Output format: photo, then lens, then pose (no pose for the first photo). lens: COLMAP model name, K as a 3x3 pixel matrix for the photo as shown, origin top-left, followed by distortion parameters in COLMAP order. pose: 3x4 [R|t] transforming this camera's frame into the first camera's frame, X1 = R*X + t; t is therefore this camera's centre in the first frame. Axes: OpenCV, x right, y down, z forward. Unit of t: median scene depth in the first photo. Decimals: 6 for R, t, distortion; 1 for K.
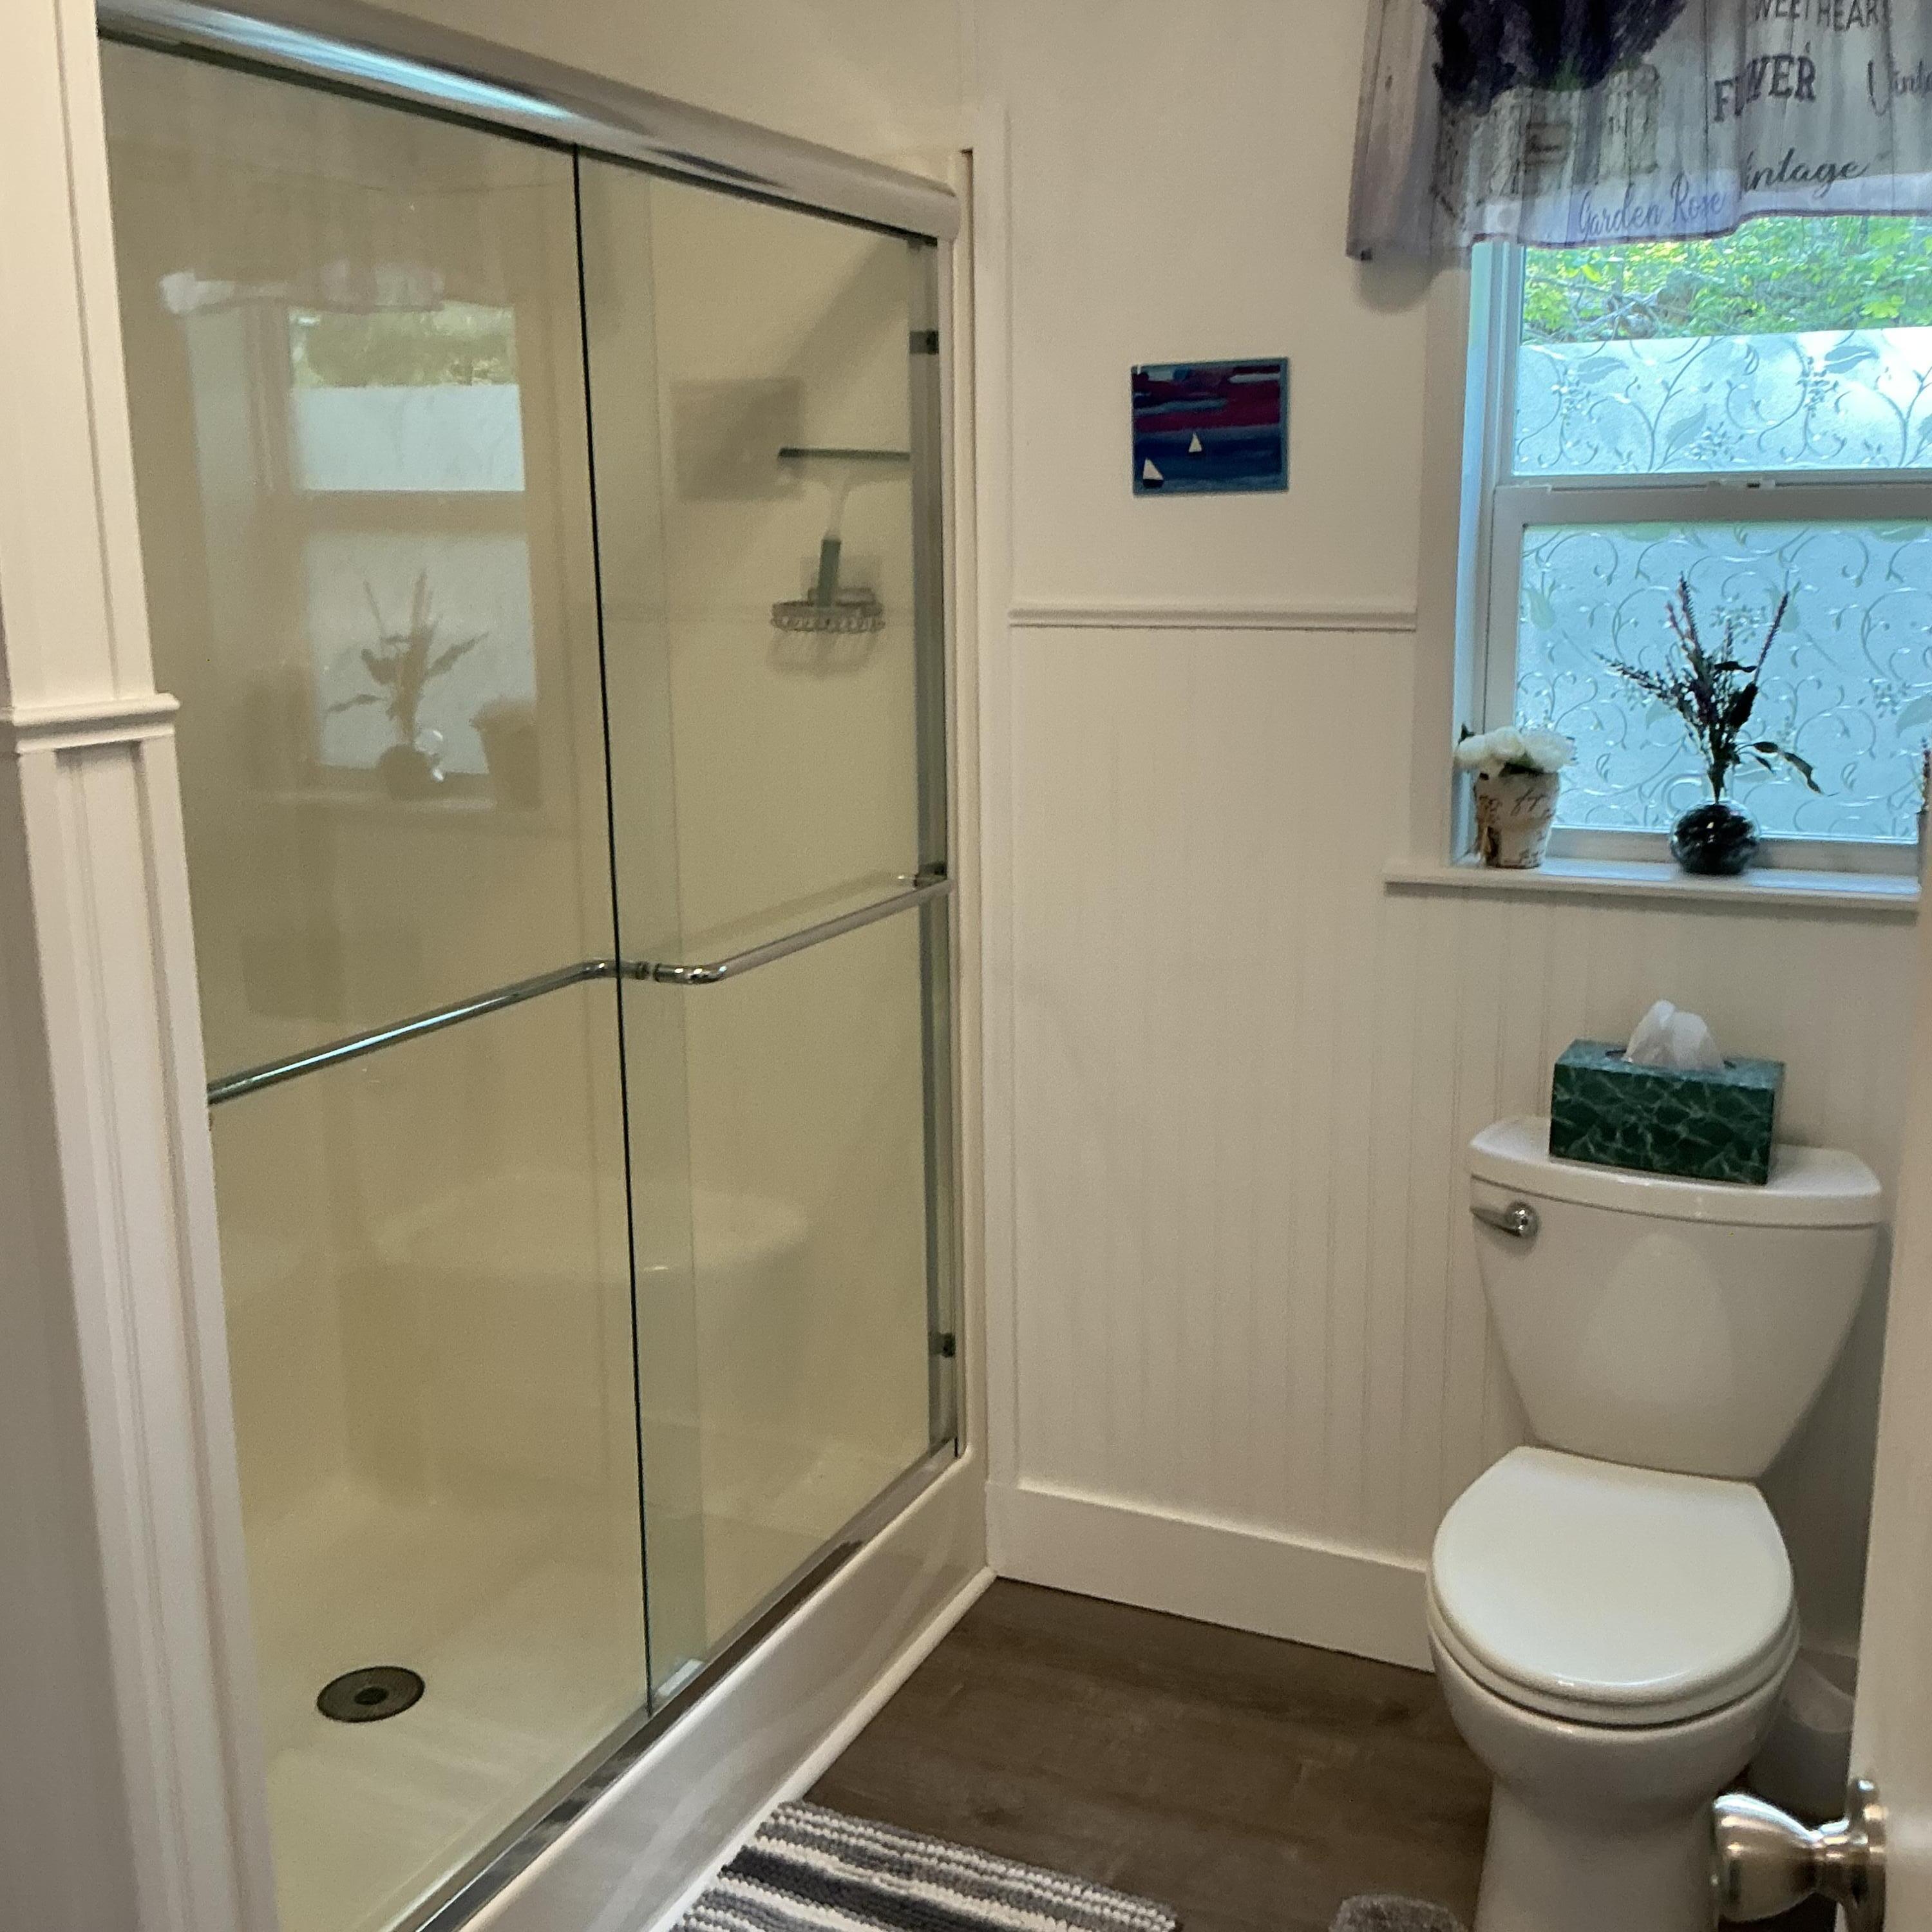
lens RADIAL K [[2117.8, 0, 966.0], [0, 2117.8, 966.0], [0, 0, 1]] dist [0.130649, -0.301414]
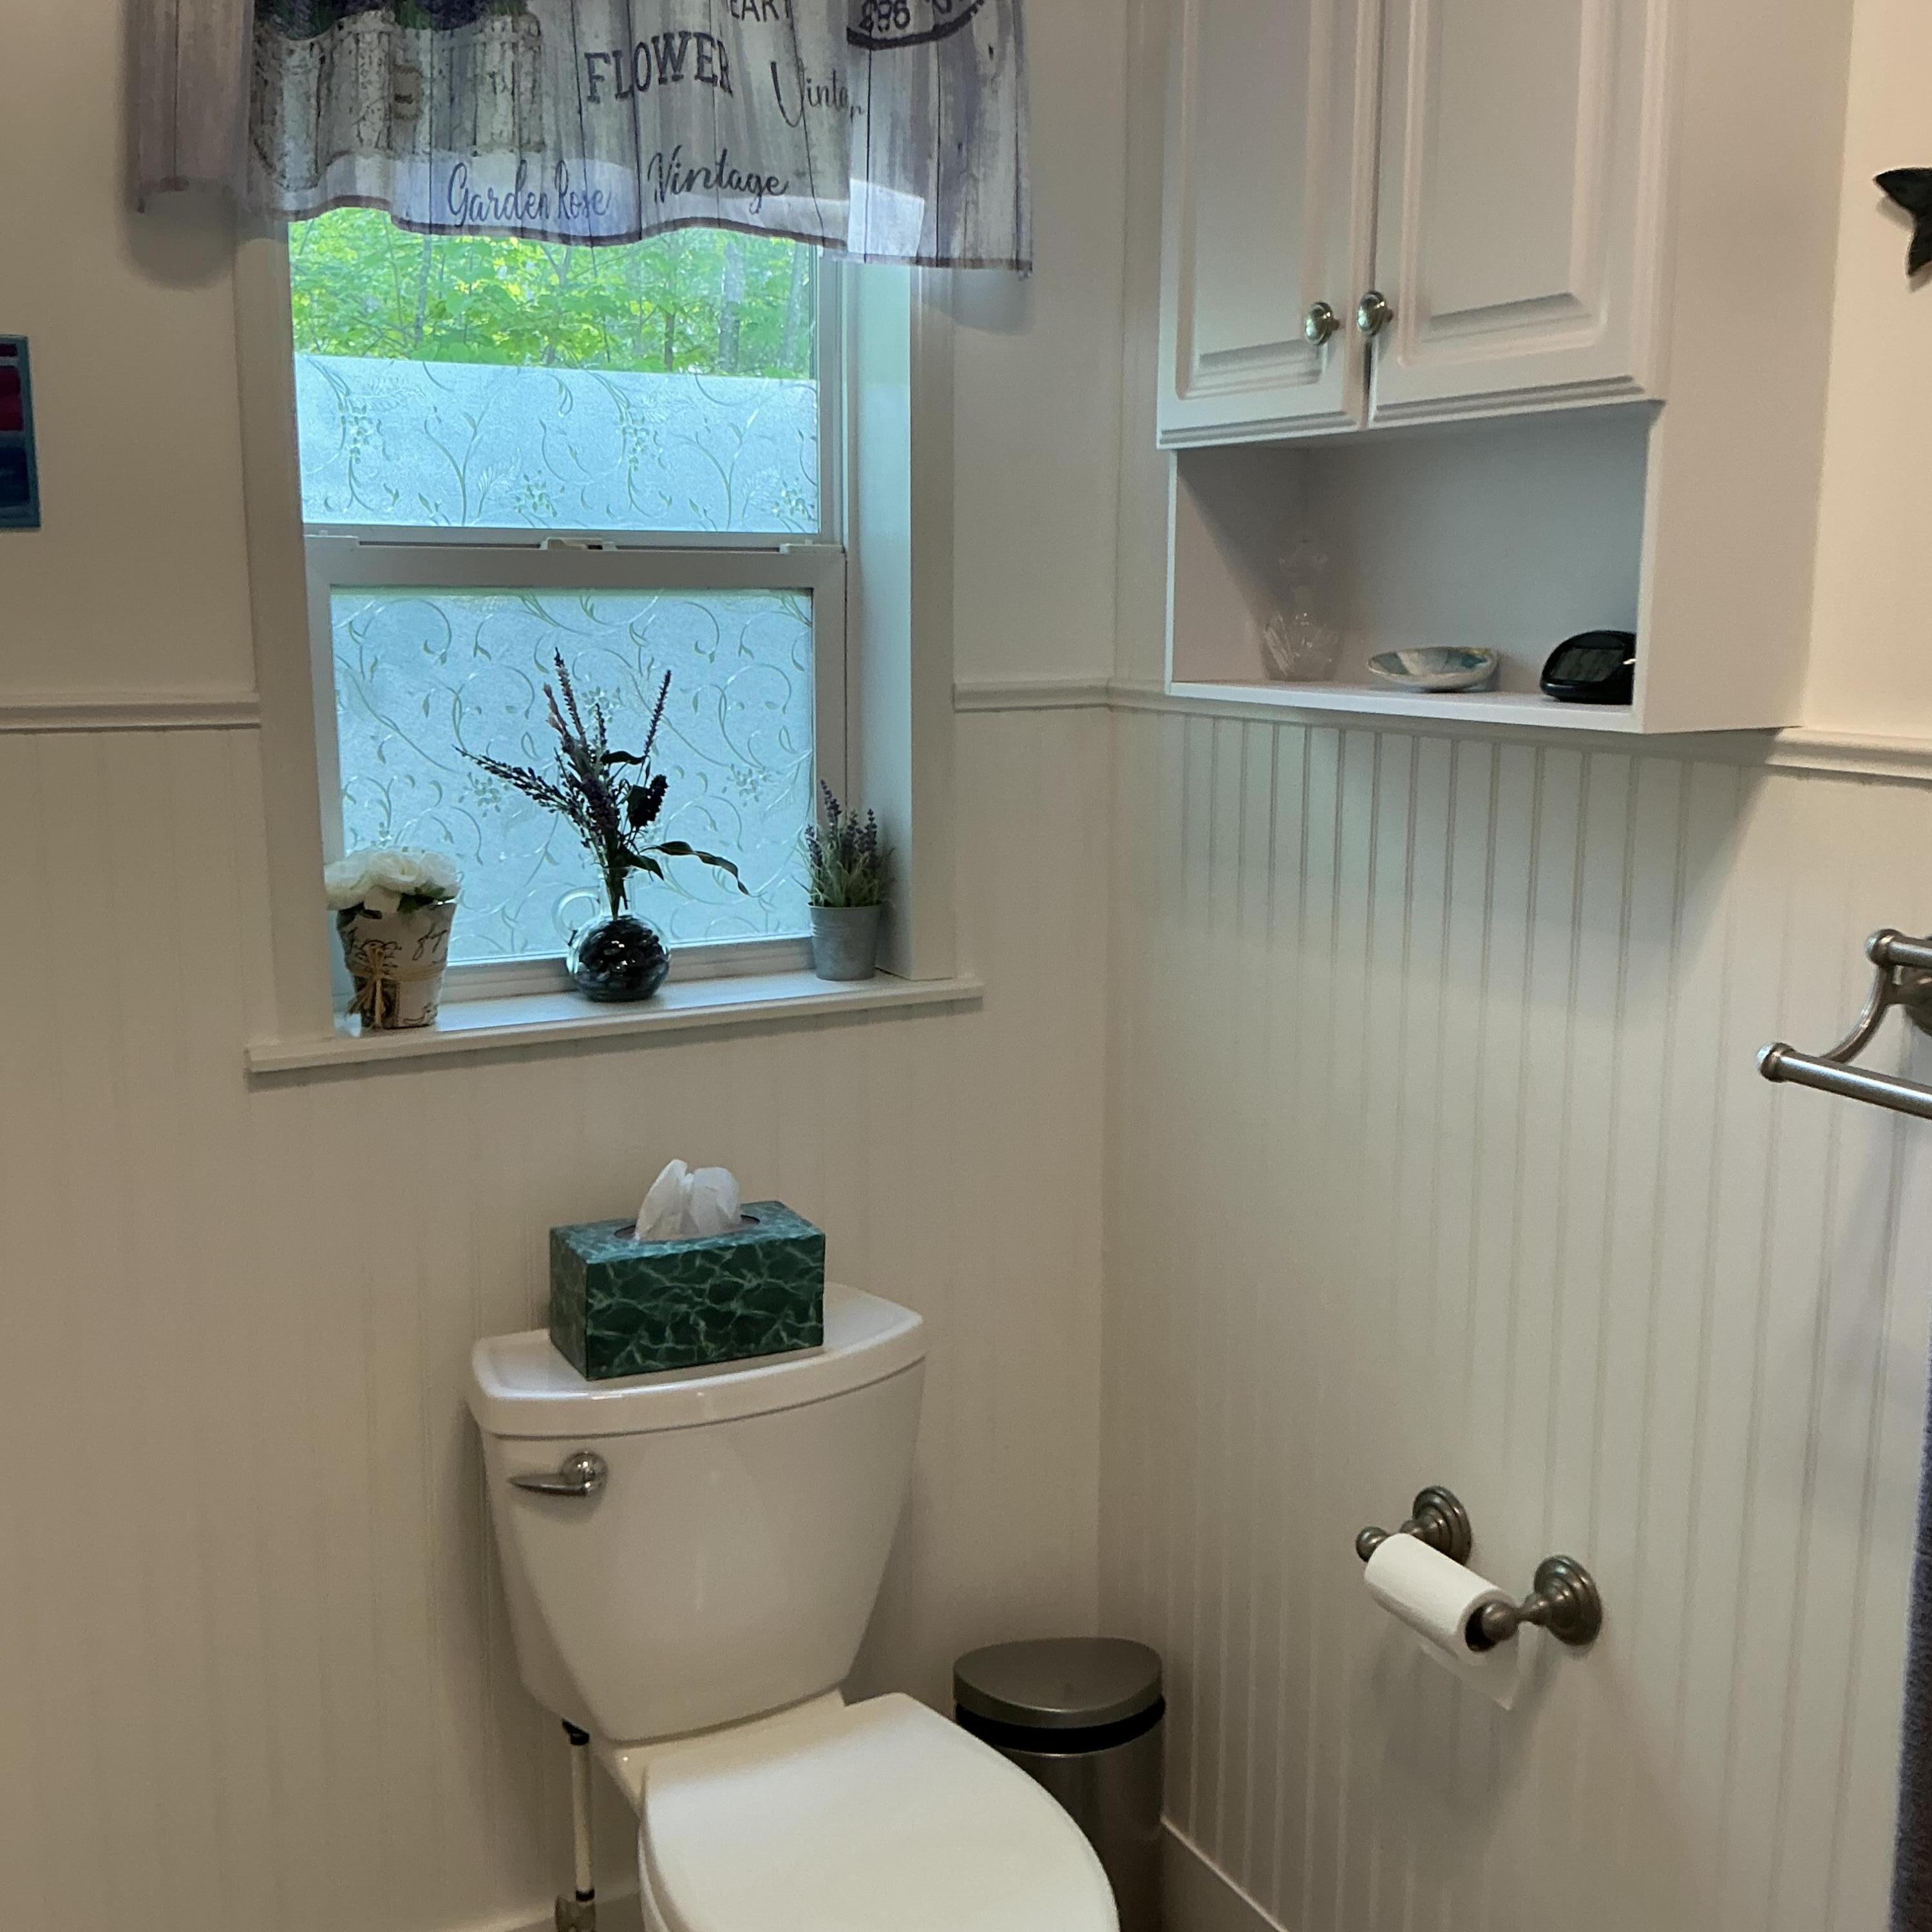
lens RADIAL K [[2117.8, 0, 966.0], [0, 2117.8, 966.0], [0, 0, 1]] dist [0.130649, -0.301414]
pose [[0.604282, -0.126671, 0.786637, -0.247875], [0.156073, 0.986974, 0.039039, -0.072852], [-0.781335, 0.099182, 0.616180, 0.398493]]
